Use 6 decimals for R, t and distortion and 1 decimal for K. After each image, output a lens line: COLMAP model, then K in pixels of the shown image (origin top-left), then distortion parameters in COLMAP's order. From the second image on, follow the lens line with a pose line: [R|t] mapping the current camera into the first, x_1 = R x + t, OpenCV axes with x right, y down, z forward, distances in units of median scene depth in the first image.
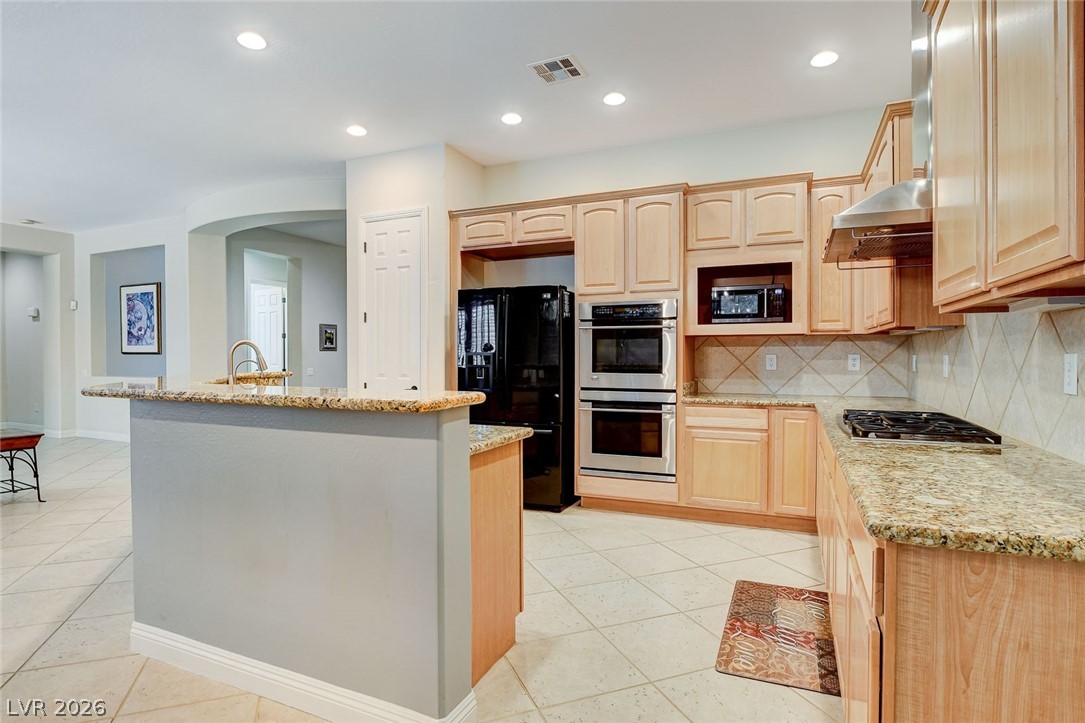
lens RADIAL K [[568.4, 0, 533.7], [0, 568.4, 362.9], [0, 0, 1]] dist [-0.020863, 0.000531]
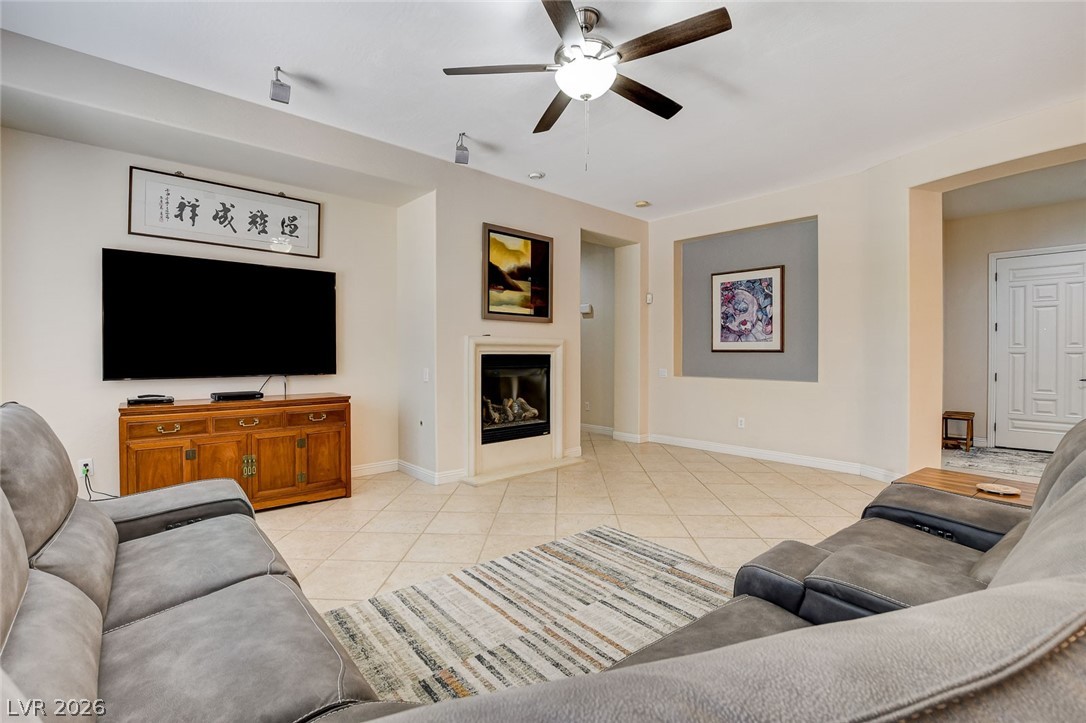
lens RADIAL K [[482.5, 0, 534.3], [0, 482.5, 366.7], [0, 0, 1]] dist [-0.026256, 0.004046]
pose [[0.919937, 0.015186, -0.391771, -1.313375], [-0.009764, 0.999827, 0.015829, -0.003710], [0.391944, -0.010737, 0.919926, 0.381215]]
